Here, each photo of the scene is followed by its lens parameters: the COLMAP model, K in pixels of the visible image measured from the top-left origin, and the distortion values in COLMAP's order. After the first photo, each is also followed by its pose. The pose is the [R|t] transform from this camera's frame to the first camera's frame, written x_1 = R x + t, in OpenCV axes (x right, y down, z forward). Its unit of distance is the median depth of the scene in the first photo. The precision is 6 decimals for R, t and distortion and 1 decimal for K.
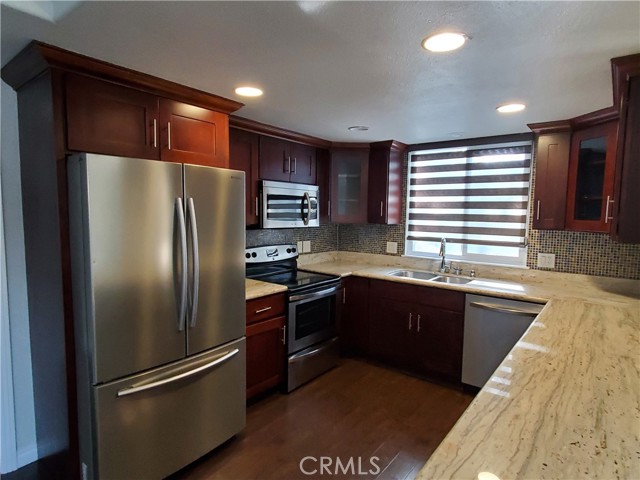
lens RADIAL K [[375.2, 0, 318.7], [0, 375.2, 243.6], [0, 0, 1]] dist [-0.005288, -0.000357]
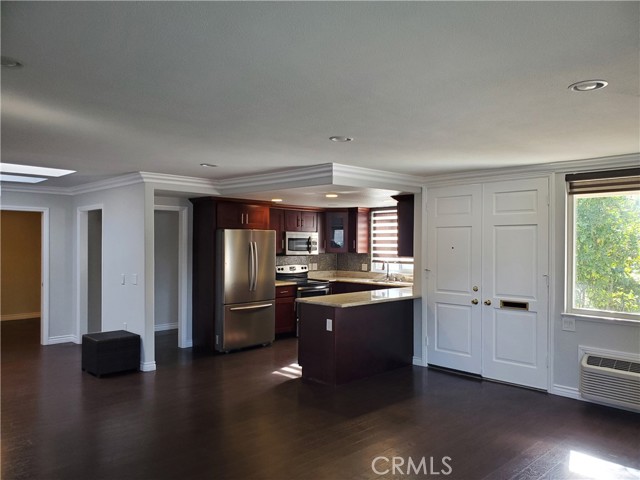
lens RADIAL K [[497.4, 0, 326.2], [0, 497.4, 239.3], [0, 0, 1]] dist [0.018169, 0.003512]
pose [[0.991457, -0.008389, -0.130167, 0.365309], [-0.003584, 0.995801, -0.091479, 0.104944], [0.130388, 0.091164, 0.987263, -1.425145]]
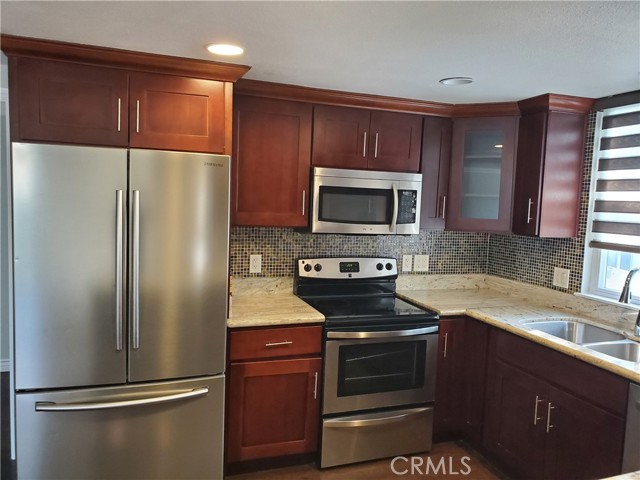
lens RADIAL K [[497.4, 0, 314.1], [0, 497.4, 239.1], [0, 0, 1]] dist [0.018169, 0.003512]
pose [[0.846860, 0.061843, -0.528208, 0.320507], [-0.072798, 0.997347, 0.000055, -0.025062], [0.526810, 0.038406, 0.849115, 0.159334]]
